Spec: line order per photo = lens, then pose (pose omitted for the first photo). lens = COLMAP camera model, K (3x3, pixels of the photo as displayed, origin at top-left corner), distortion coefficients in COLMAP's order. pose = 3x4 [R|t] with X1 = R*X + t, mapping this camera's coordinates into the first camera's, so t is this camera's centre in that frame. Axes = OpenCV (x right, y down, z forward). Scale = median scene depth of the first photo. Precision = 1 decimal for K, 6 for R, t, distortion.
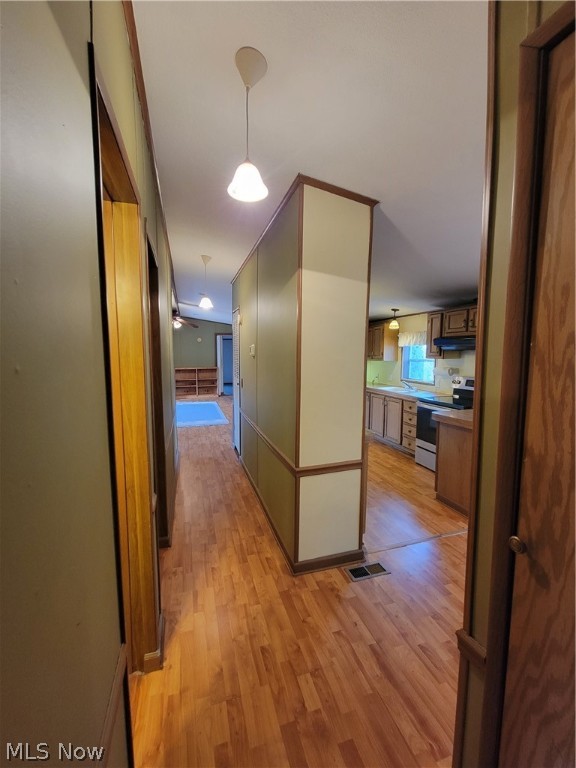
lens RADIAL K [[313.6, 0, 284.1], [0, 313.6, 383.4], [0, 0, 1]] dist [-0.003076, -0.000358]
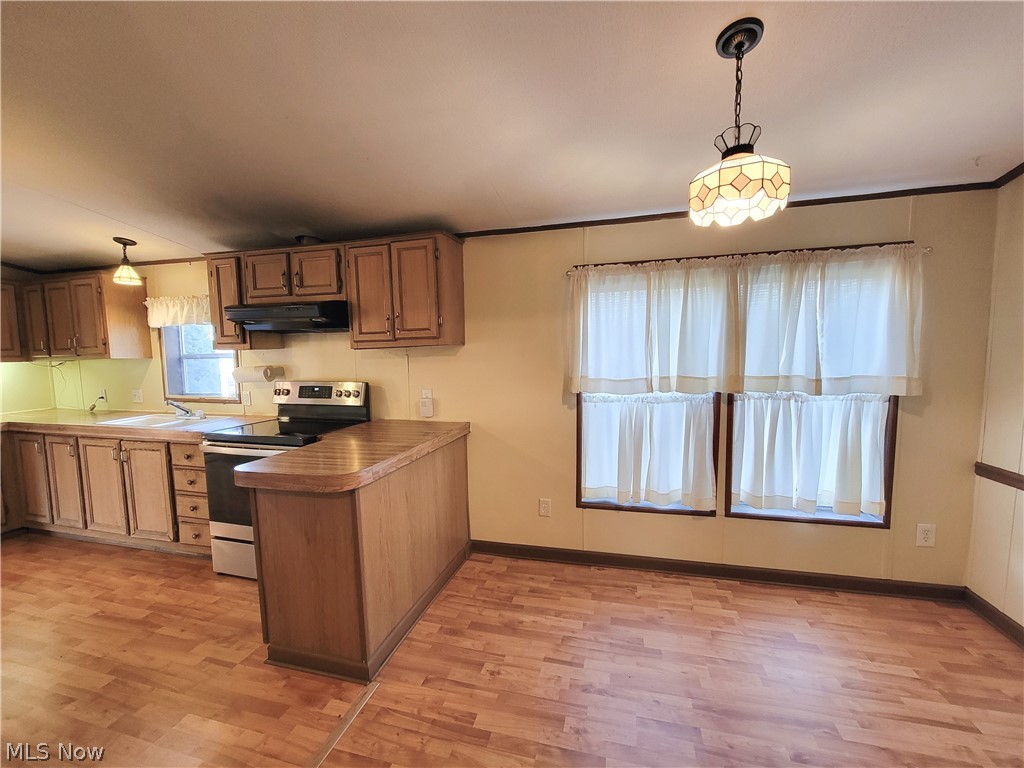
lens RADIAL K [[418.1, 0, 509.6], [0, 418.1, 390.7], [0, 0, 1]] dist [-0.003076, -0.000358]
pose [[0.533002, -0.087883, 0.841538, 0.147464], [0.094945, 0.994522, 0.043724, -0.000943], [-0.840770, 0.056594, 0.538426, 0.271659]]
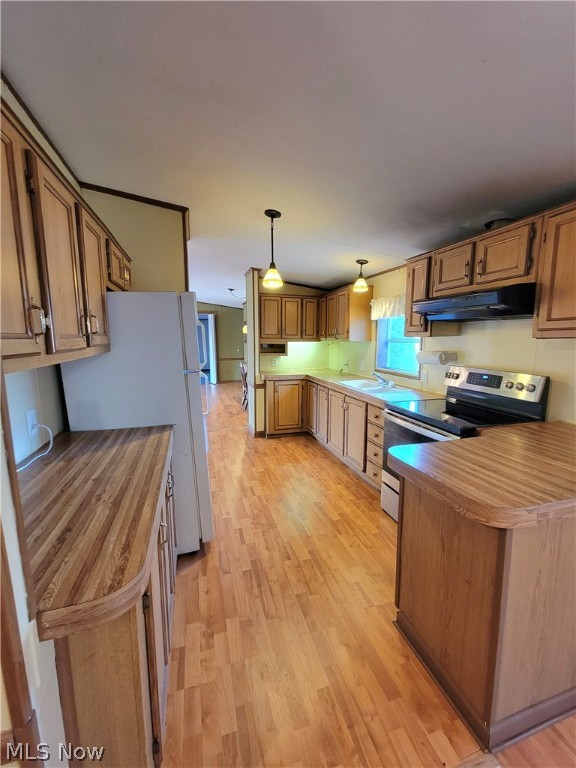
lens RADIAL K [[313.6, 0, 284.1], [0, 313.6, 383.4], [0, 0, 1]] dist [-0.003076, -0.000358]
pose [[0.999762, -0.006577, -0.020820, 0.230375], [0.007660, 0.998599, 0.052366, -0.021840], [0.020447, -0.052513, 0.998411, 0.378433]]
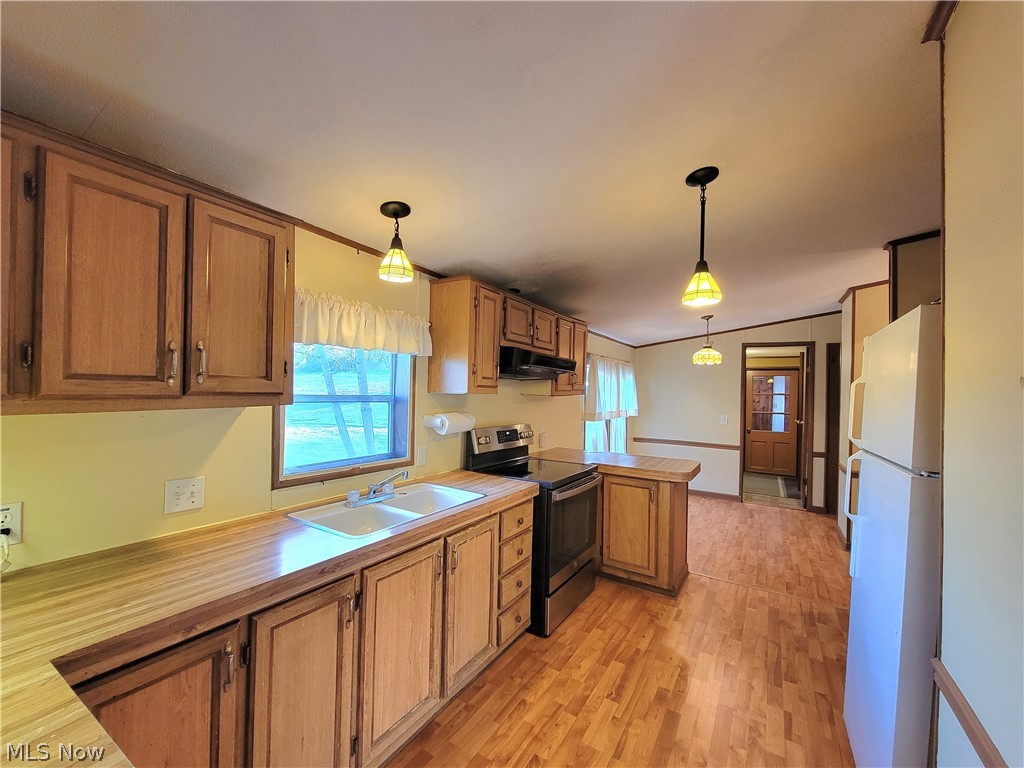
lens RADIAL K [[418.1, 0, 509.6], [0, 418.1, 390.7], [0, 0, 1]] dist [-0.003076, -0.000358]
pose [[-0.654054, -0.014821, 0.756302, 0.026113], [0.045722, 0.997206, 0.059082, -0.111425], [-0.755064, 0.073222, -0.651549, 1.308945]]
